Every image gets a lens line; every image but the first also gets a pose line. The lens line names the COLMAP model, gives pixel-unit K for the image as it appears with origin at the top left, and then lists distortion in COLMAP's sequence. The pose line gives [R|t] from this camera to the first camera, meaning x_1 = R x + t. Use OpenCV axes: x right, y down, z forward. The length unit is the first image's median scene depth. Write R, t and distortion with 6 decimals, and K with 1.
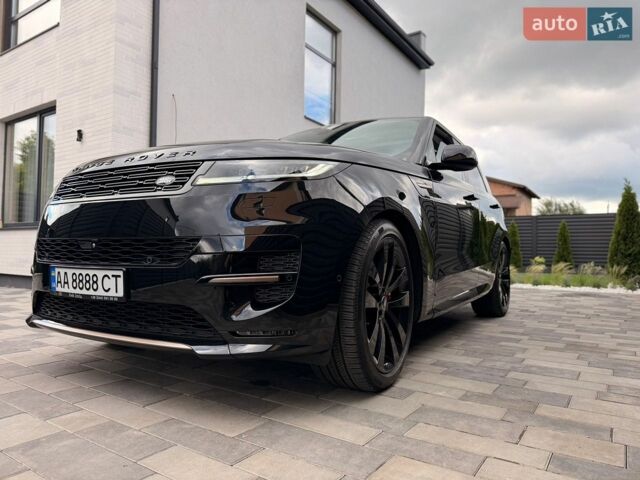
lens RADIAL K [[448.5, 0, 317.4], [0, 448.5, 248.6], [0, 0, 1]] dist [0.055146, -0.071644]
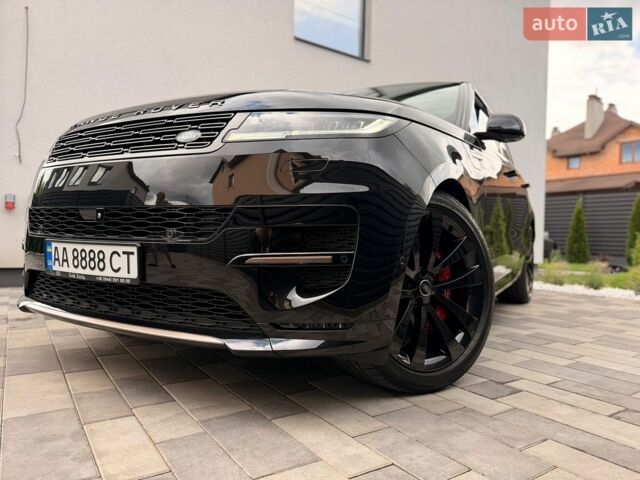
lens RADIAL K [[450.8, 0, 321.3], [0, 450.8, 247.9], [0, 0, 1]] dist [0.003940, -0.009043]
pose [[0.999516, 0.012888, 0.028328, -0.115417], [-0.014018, 0.999099, 0.040067, 0.013609], [-0.027786, -0.040444, 0.998795, 0.171510]]
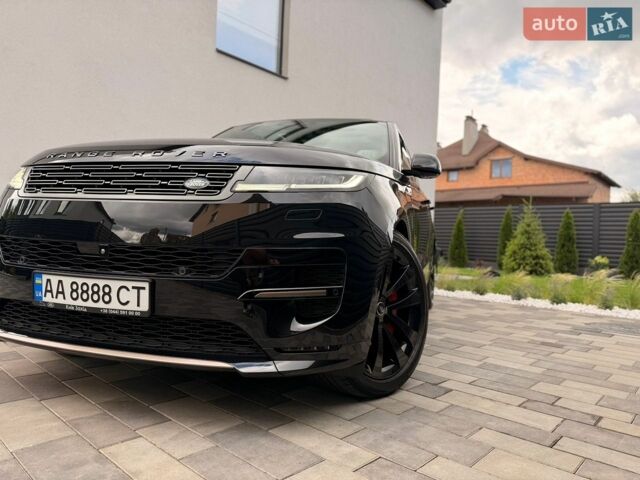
lens RADIAL K [[450.8, 0, 321.3], [0, 450.8, 247.9], [0, 0, 1]] dist [0.003940, -0.009043]
pose [[0.966241, 0.022502, 0.256654, -0.315818], [-0.031639, 0.999002, 0.031526, -0.055555], [-0.255688, -0.038582, 0.965989, 0.050777]]
